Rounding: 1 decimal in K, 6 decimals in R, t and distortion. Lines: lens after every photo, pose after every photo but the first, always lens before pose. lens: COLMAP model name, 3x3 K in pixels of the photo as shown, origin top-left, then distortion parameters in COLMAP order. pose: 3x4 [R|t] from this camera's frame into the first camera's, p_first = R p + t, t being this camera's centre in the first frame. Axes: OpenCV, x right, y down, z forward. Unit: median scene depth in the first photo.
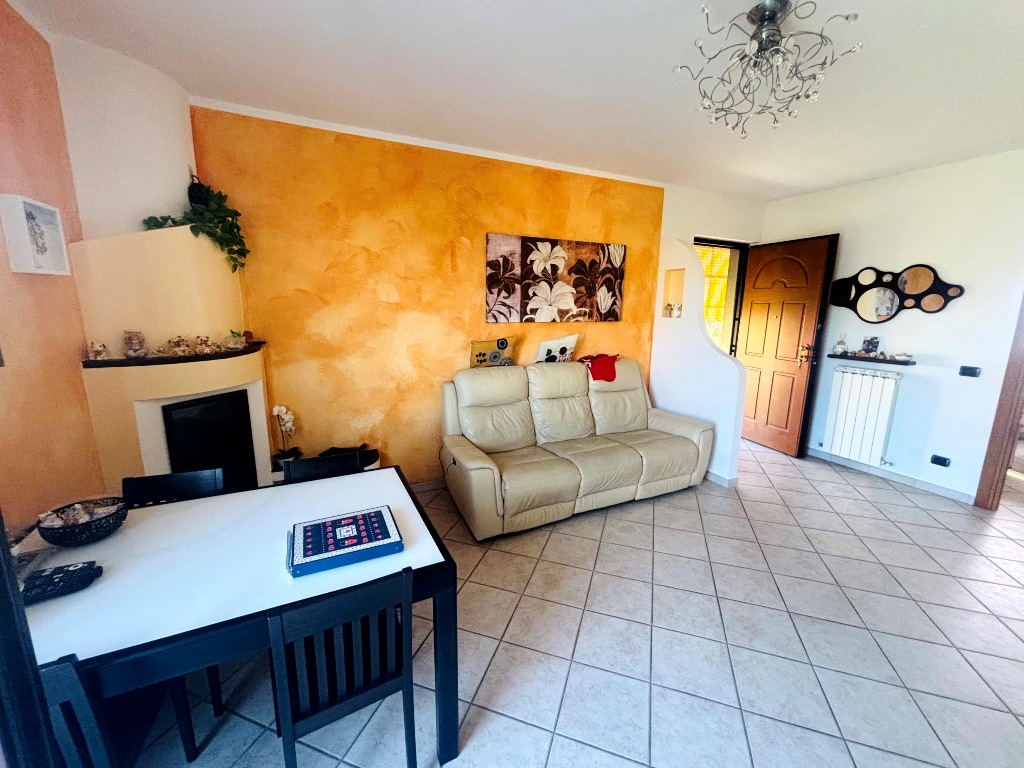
lens RADIAL K [[417.6, 0, 512.0], [0, 417.6, 384.0], [0, 0, 1]] dist [0.022895, -0.009006]
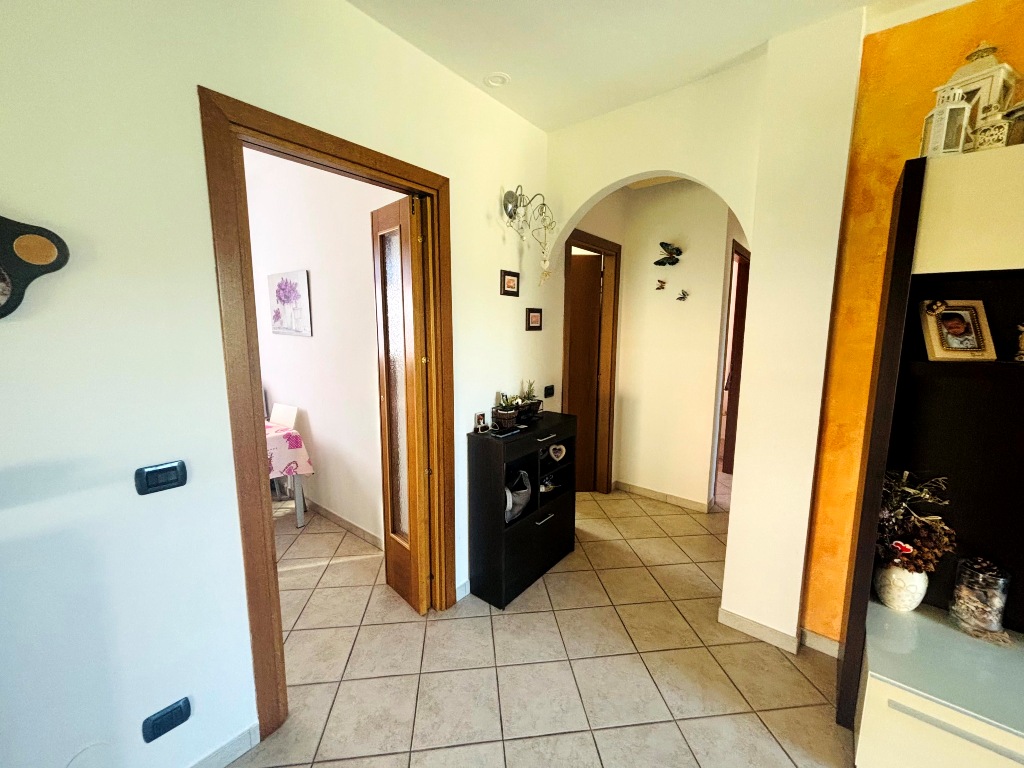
lens RADIAL K [[412.1, 0, 511.6], [0, 412.1, 383.0], [0, 0, 1]] dist [-0.001572, -0.000340]
pose [[-0.420881, -0.142042, 0.895926, 0.624557], [0.161062, 0.960270, 0.227906, -0.138737], [-0.892703, 0.240221, -0.381282, 0.822530]]
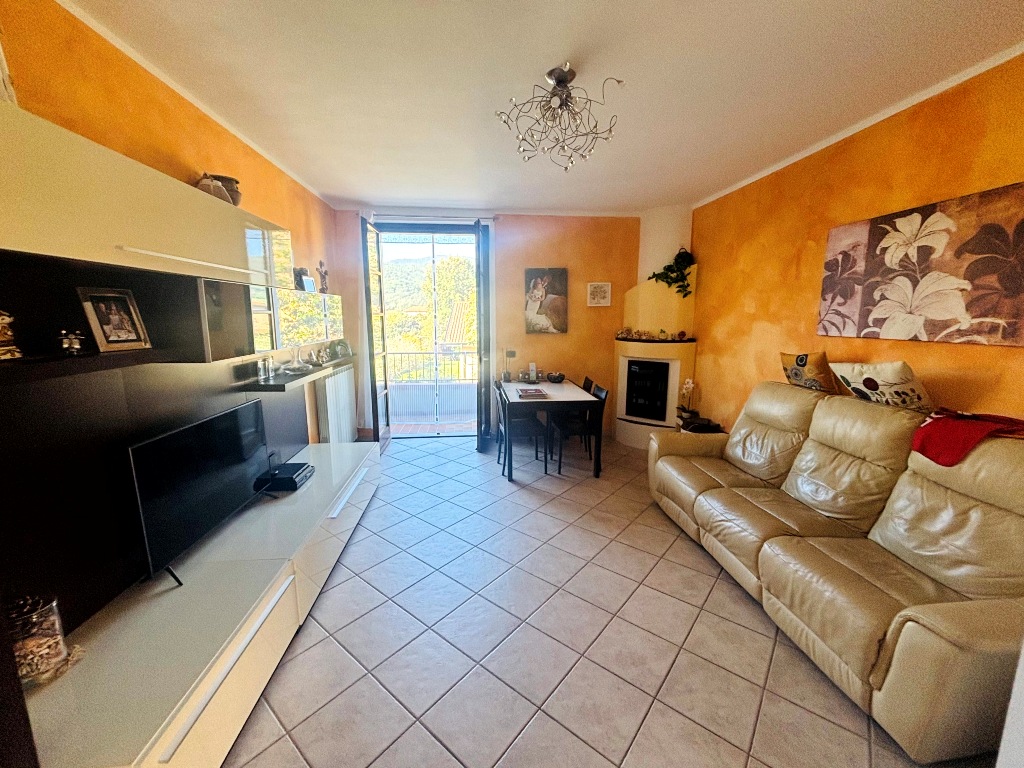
lens RADIAL K [[412.1, 0, 511.6], [0, 412.1, 383.0], [0, 0, 1]] dist [-0.001572, -0.000340]
pose [[-0.358237, 0.137371, -0.923469, 0.927139], [-0.182049, 0.959852, 0.213404, -0.119267], [0.915710, 0.244566, -0.318846, 0.722309]]
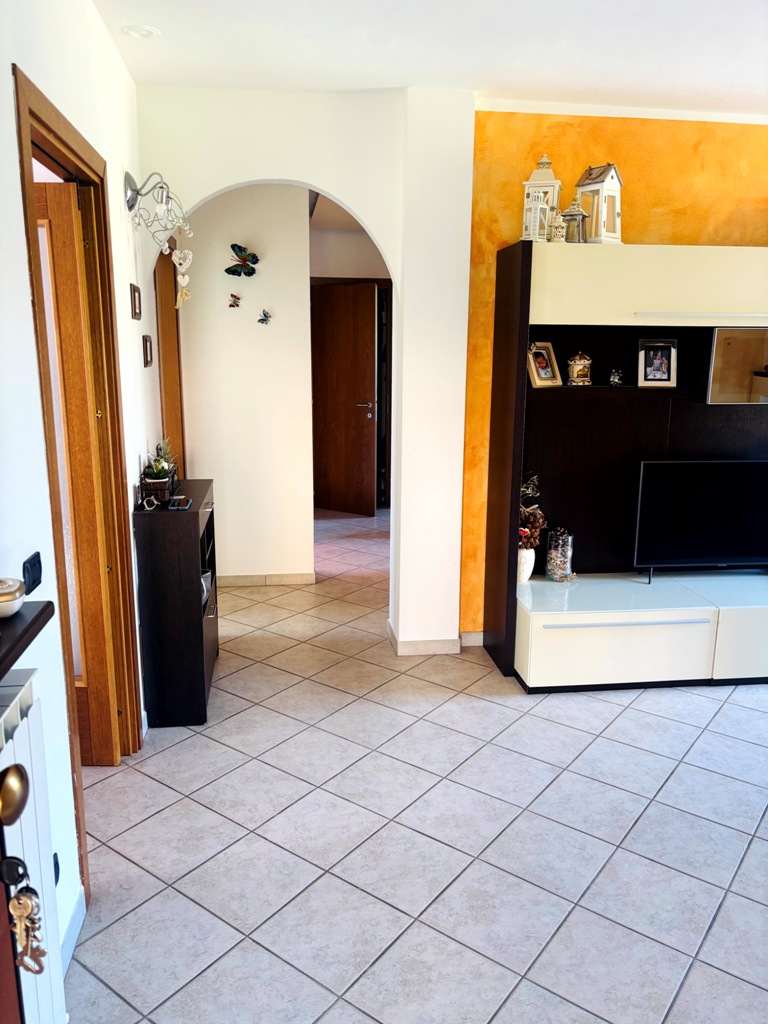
lens RADIAL K [[768.7, 0, 384.0], [0, 768.7, 512.0], [0, 0, 1]] dist [0.044374, -0.054563]
pose [[-0.946695, -0.089402, 0.309477, 0.671788], [0.039386, 0.921384, 0.386652, -0.256521], [-0.319715, 0.378230, -0.868749, 1.326261]]
